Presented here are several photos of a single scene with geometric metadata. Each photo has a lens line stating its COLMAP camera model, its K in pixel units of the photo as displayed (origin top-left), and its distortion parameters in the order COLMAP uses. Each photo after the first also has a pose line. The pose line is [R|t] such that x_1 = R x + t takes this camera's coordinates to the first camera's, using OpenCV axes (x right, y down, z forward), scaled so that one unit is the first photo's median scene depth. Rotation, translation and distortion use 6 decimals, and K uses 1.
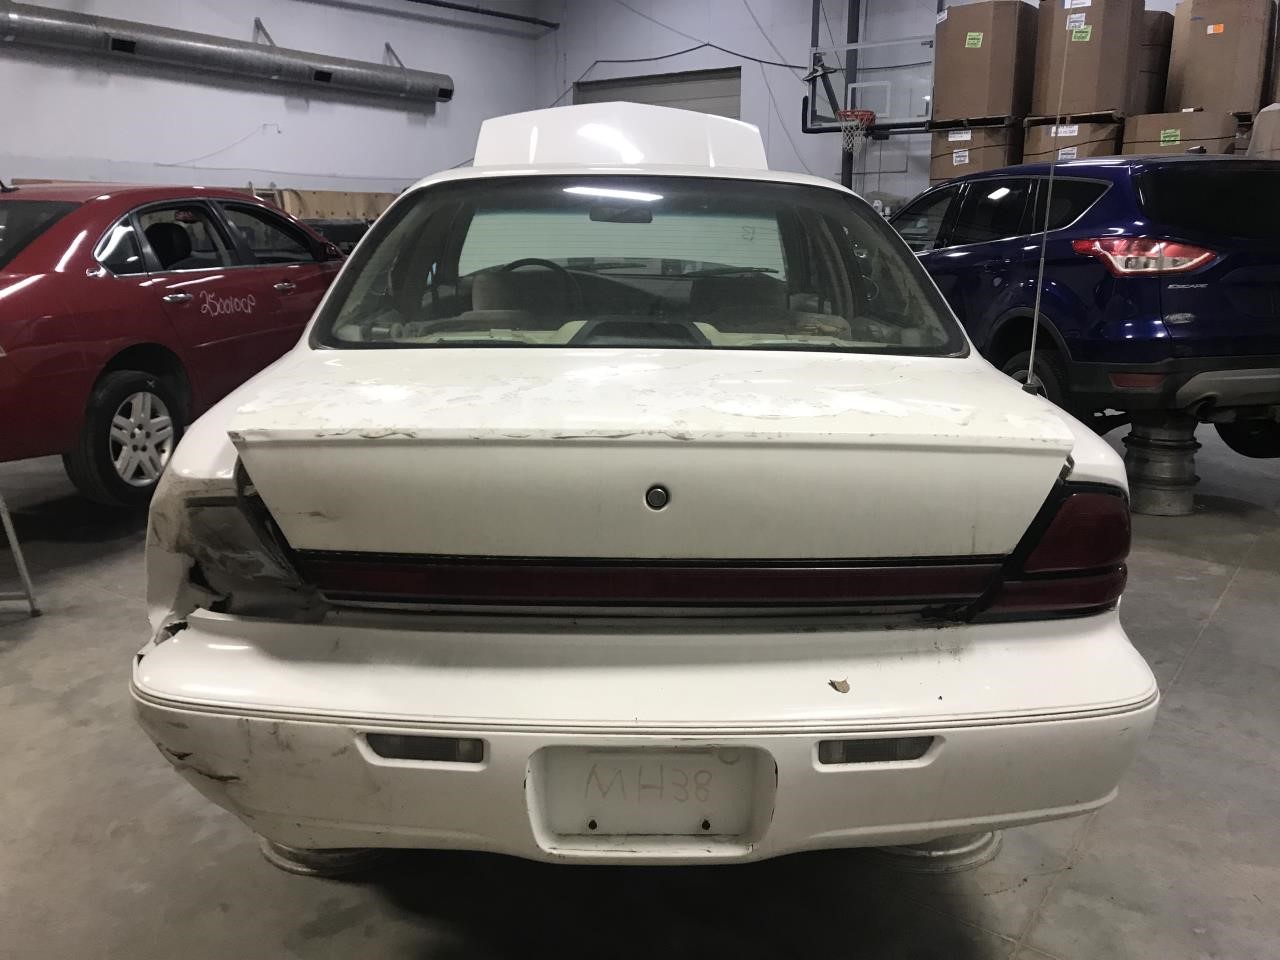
lens RADIAL K [[1031.4, 0, 640.0], [0, 1031.4, 480.0], [0, 0, 1]] dist [0.072257, -0.085112]
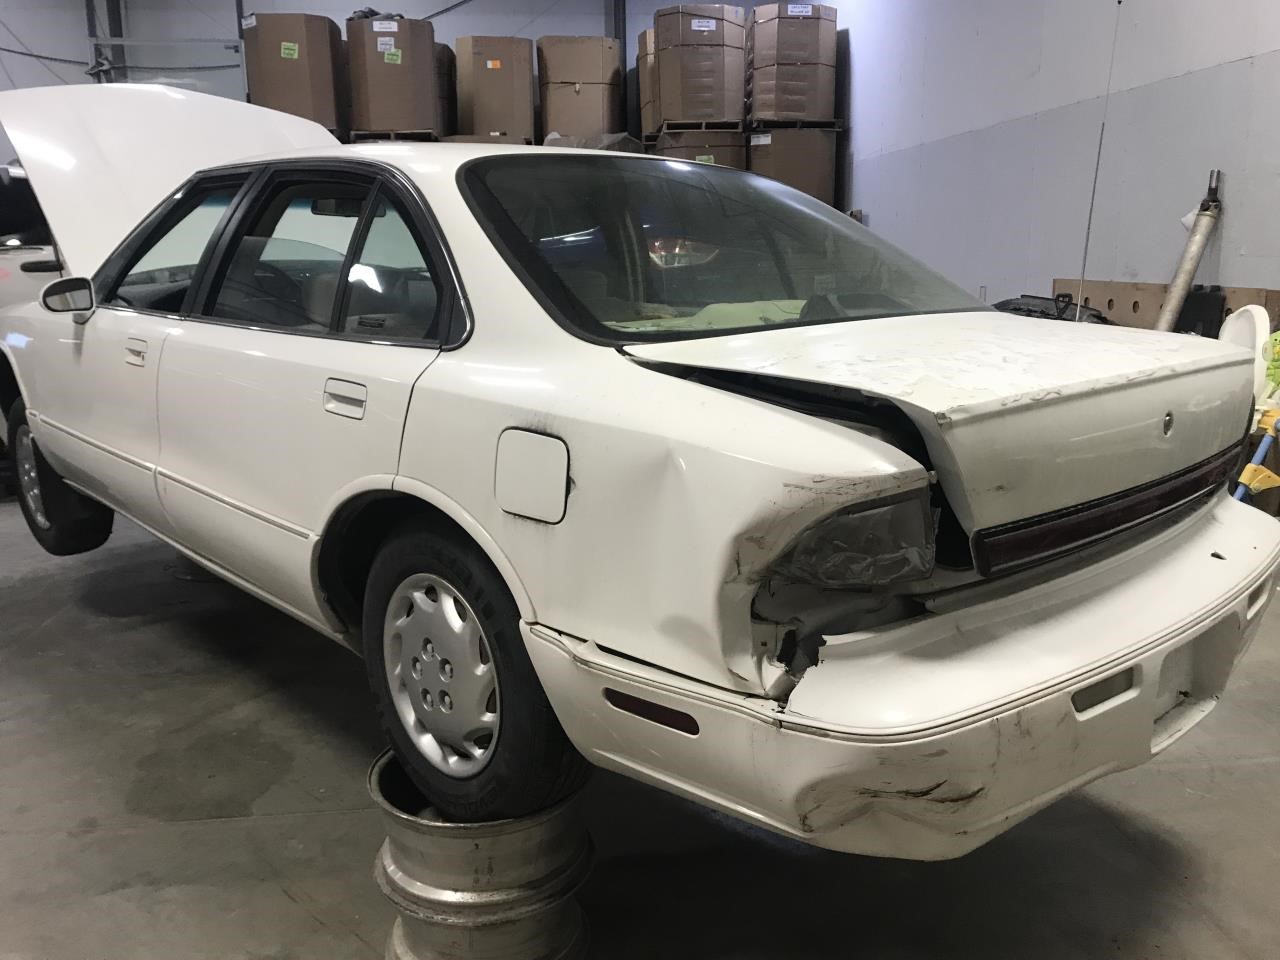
lens RADIAL K [[1037.6, 0, 640.0], [0, 1037.6, 480.0], [0, 0, 1]] dist [0.006752, -0.004916]
pose [[0.741887, -0.159335, 0.651318, -0.905285], [0.168094, 0.984533, 0.049383, -0.059181], [-0.649113, 0.072847, 0.757196, 0.379259]]
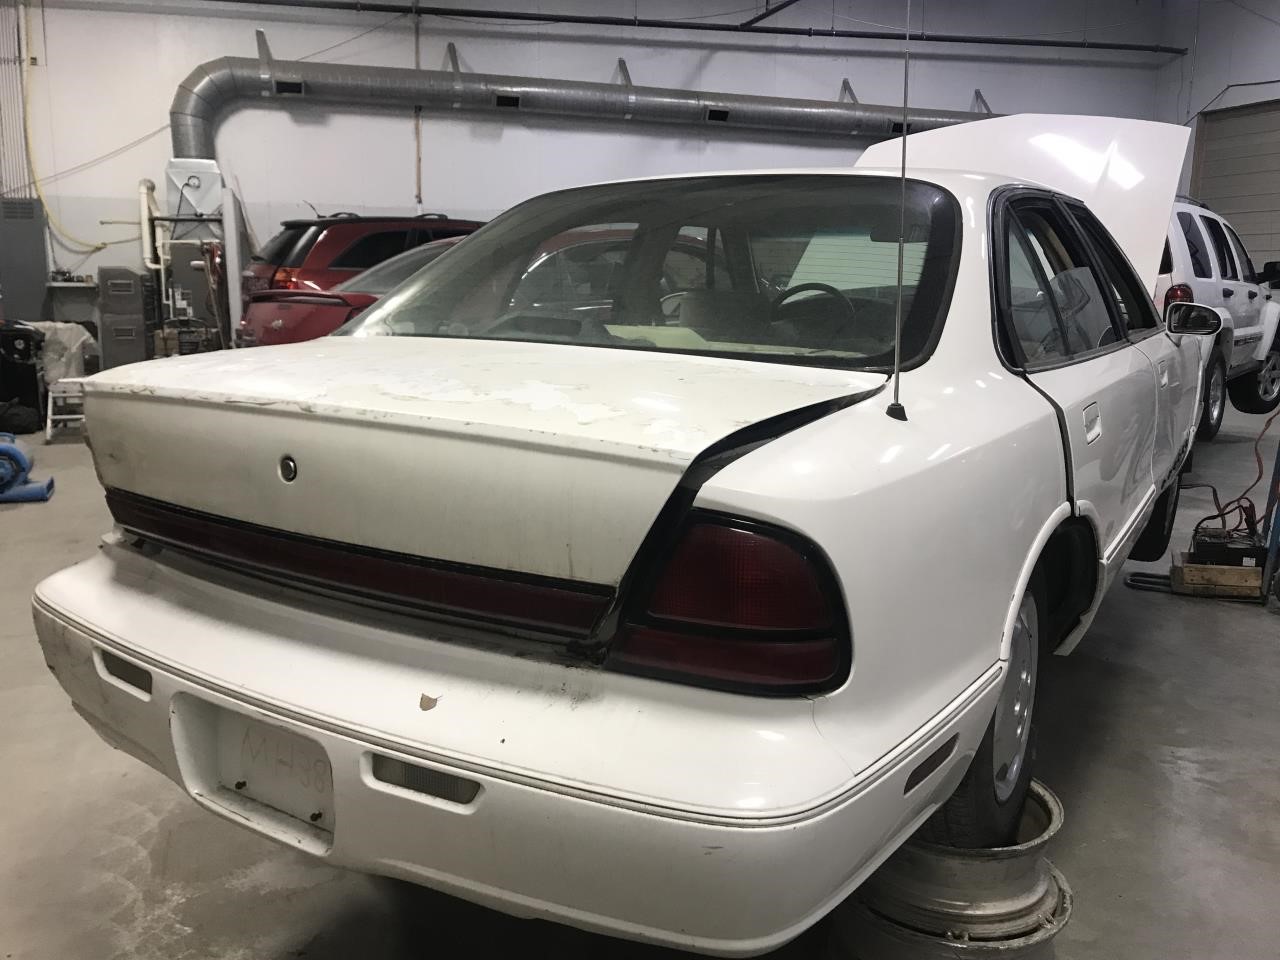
lens RADIAL K [[1015.9, 0, 664.2], [0, 1015.9, 508.9], [0, 0, 1]] dist [0.049067, -0.066085]
pose [[0.838433, 0.117450, -0.532199, 0.630563], [-0.127161, 0.991709, 0.018528, -0.006835], [0.529962, 0.052140, 0.846417, 0.277765]]
